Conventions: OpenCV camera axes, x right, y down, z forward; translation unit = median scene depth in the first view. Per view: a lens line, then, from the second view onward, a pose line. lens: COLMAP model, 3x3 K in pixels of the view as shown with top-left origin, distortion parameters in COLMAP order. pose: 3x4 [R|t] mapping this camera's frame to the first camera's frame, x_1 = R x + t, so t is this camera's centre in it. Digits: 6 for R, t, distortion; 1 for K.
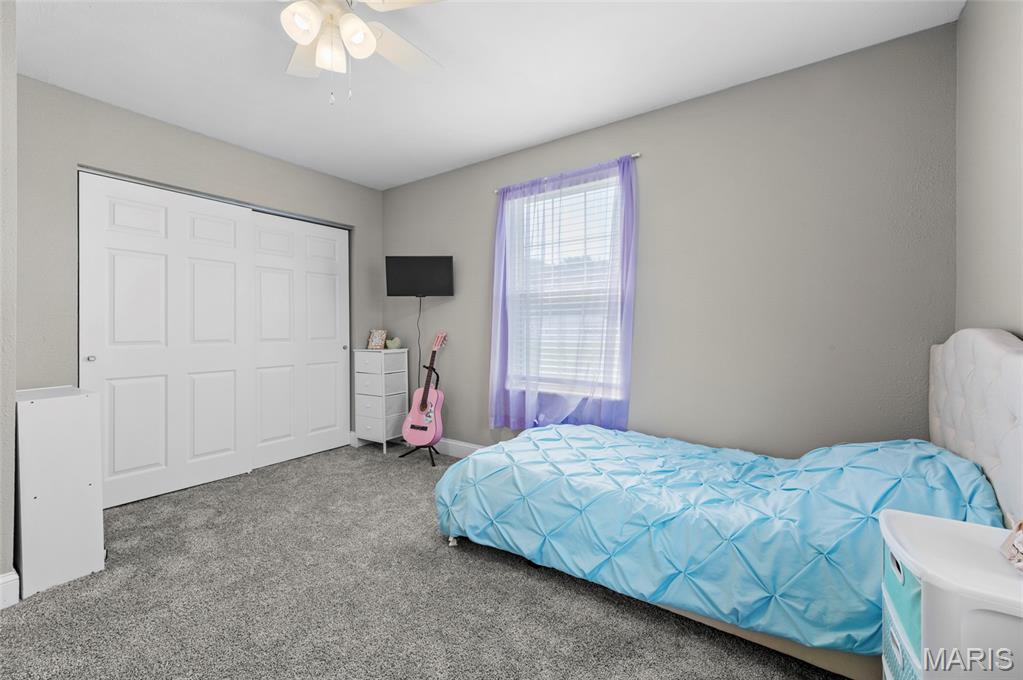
lens RADIAL K [[414.1, 0, 512.1], [0, 414.1, 326.2], [0, 0, 1]] dist [-0.000087, 0.000001]
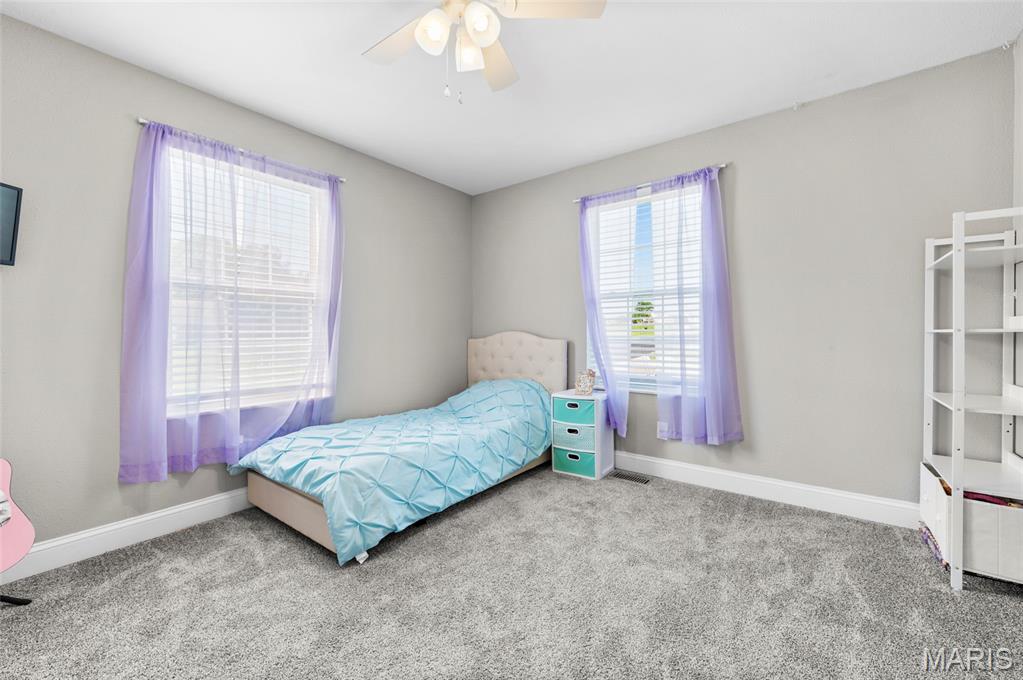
lens RADIAL K [[424.8, 0, 506.7], [0, 424.8, 330.7], [0, 0, 1]] dist [-0.000272, -0.000094]
pose [[0.052749, 0.005756, 0.998591, -0.824655], [-0.001162, 0.999983, -0.005703, 0.010506], [-0.998607, -0.000860, 0.052755, 0.474167]]
